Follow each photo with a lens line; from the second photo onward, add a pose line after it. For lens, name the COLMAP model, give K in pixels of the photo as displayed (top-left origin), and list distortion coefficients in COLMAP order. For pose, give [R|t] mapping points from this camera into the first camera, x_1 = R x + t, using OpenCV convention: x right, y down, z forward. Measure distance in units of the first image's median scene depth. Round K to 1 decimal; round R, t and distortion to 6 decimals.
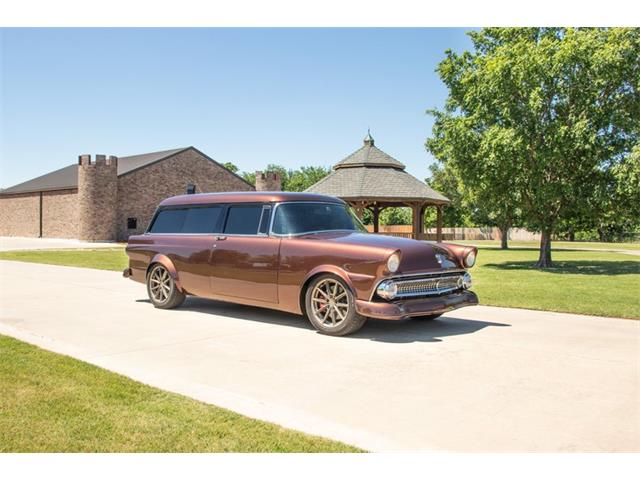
lens RADIAL K [[617.7, 0, 311.4], [0, 617.7, 238.7], [0, 0, 1]] dist [-0.166875, 0.187401]
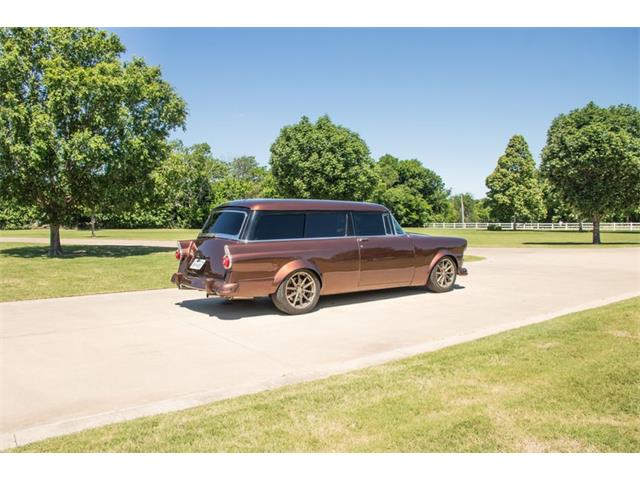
lens RADIAL K [[520.5, 0, 317.9], [0, 520.5, 238.9], [0, 0, 1]] dist [-0.173714, 0.158274]
pose [[0.178812, -0.053332, 0.982437, -0.972487], [0.018801, 0.998533, 0.050784, -0.046965], [-0.983704, 0.009390, 0.179553, 0.744838]]
